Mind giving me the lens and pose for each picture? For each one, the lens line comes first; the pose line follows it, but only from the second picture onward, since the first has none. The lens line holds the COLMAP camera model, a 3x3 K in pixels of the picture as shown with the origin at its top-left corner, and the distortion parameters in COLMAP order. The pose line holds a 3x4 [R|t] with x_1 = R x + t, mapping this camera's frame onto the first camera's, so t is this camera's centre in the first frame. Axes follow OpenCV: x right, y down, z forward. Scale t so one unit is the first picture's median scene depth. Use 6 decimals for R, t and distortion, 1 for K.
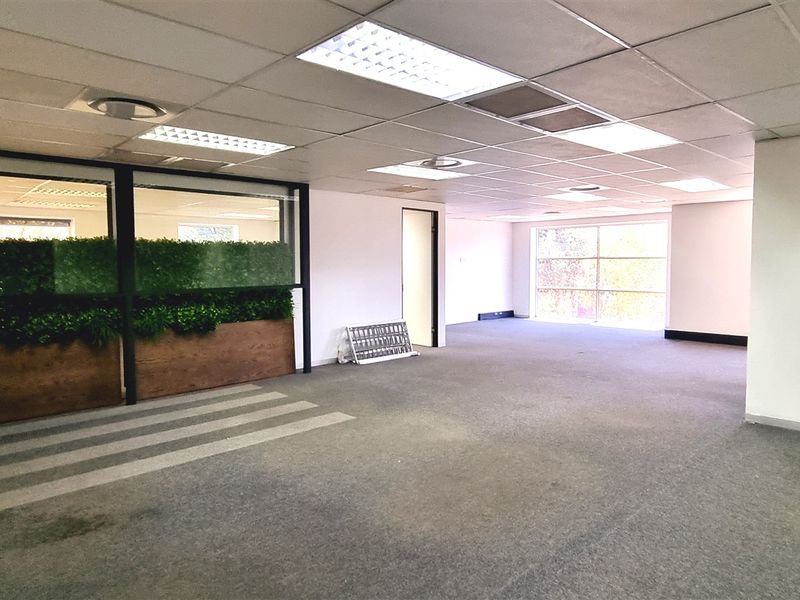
lens RADIAL K [[523.5, 0, 400.0], [0, 523.5, 300.0], [0, 0, 1]] dist [0.001953, -0.000088]
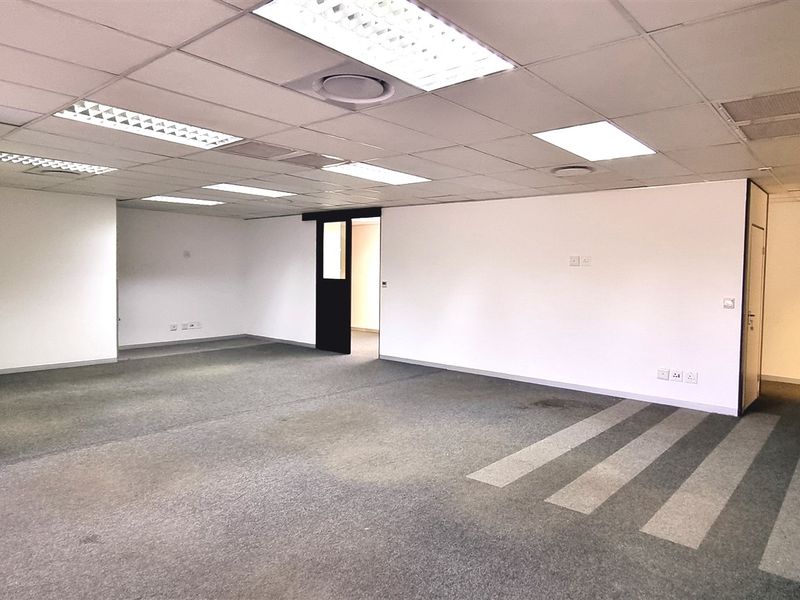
lens RADIAL K [[547.6, 0, 403.4], [0, 547.6, 293.0], [0, 0, 1]] dist [-0.000889, -0.004173]
pose [[-0.993720, -0.009497, -0.111491, 0.046876], [-0.022370, 0.993138, 0.114787, -0.061649], [0.109636, 0.116560, -0.987114, 0.839635]]
